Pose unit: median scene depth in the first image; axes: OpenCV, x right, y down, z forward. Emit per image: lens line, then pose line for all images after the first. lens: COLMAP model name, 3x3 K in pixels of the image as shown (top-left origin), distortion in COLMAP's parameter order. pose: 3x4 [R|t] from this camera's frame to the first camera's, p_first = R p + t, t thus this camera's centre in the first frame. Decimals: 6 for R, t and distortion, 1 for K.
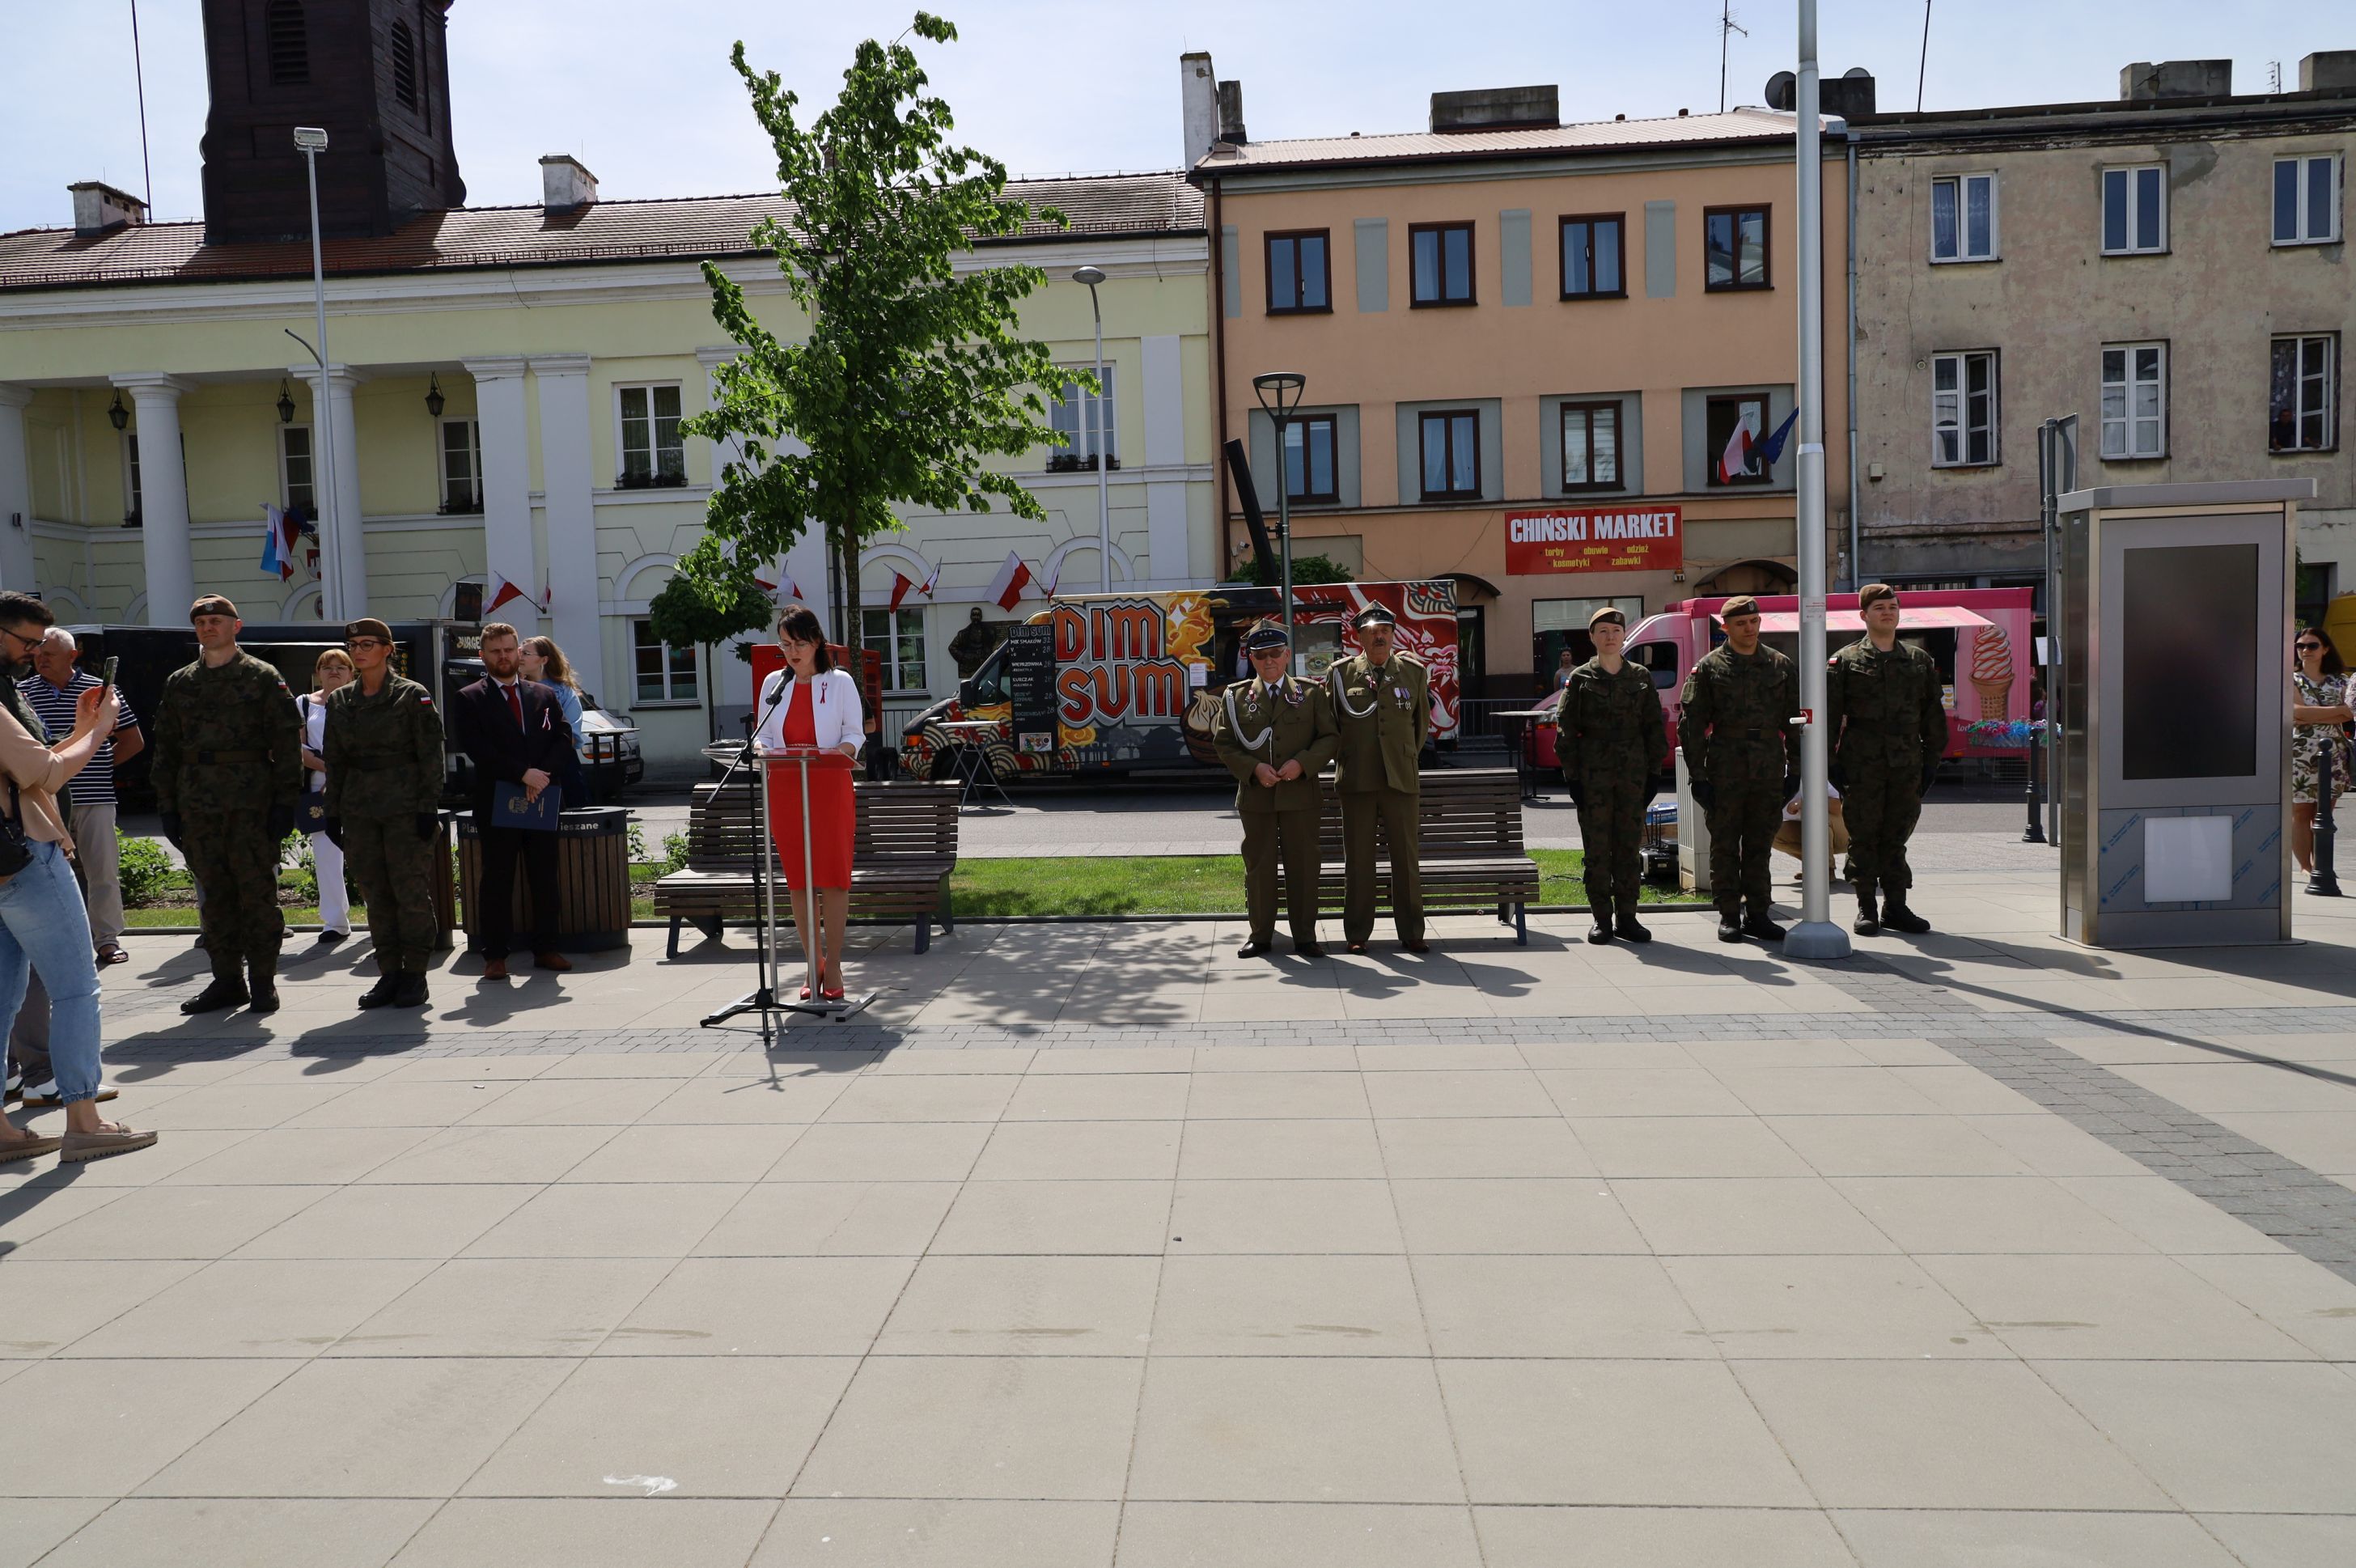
lens RADIAL K [[1601.6, 0, 1171.6], [0, 1601.6, 799.4], [0, 0, 1]] dist [0.000035, 0.006336]
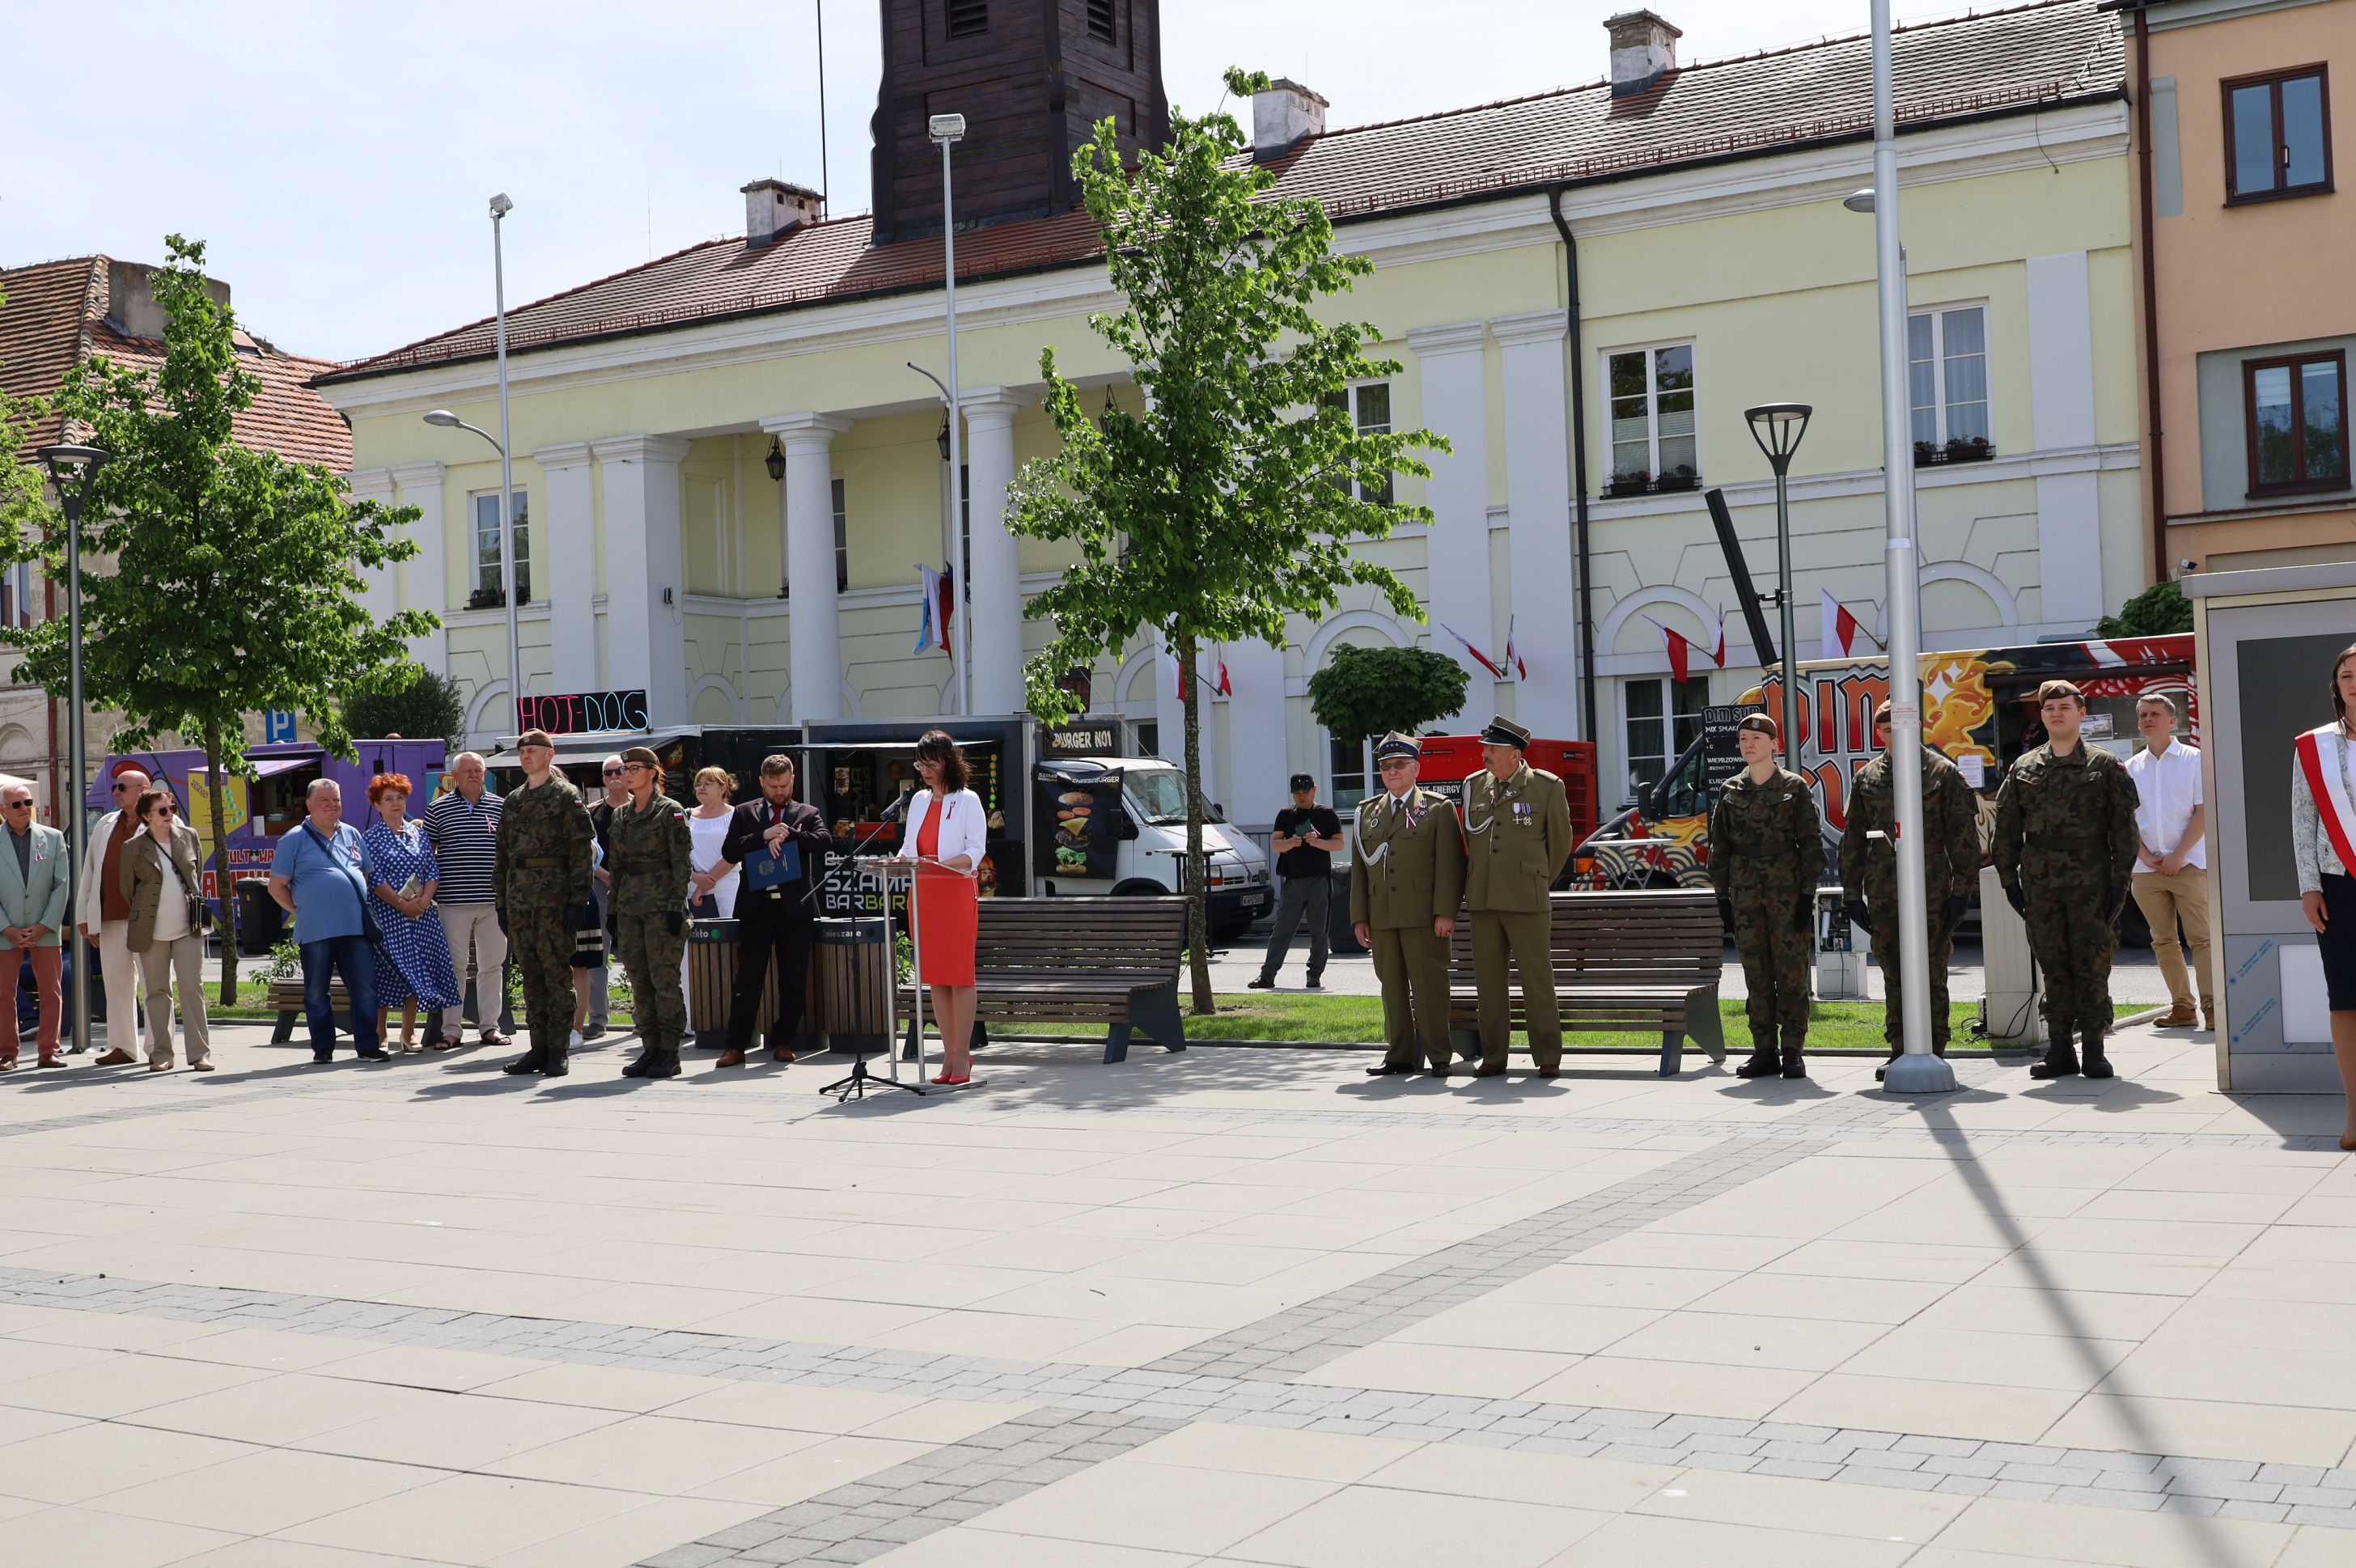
lens RADIAL K [[2694.4, 0, 1178.0], [0, 2694.4, 784.0], [0, 0, 1]] dist [0.051011, -0.017612]
pose [[0.890567, -0.007188, -0.454795, 0.179704], [-0.024764, 0.997626, -0.064260, 0.007773], [0.454177, 0.068491, 0.888275, -0.138793]]
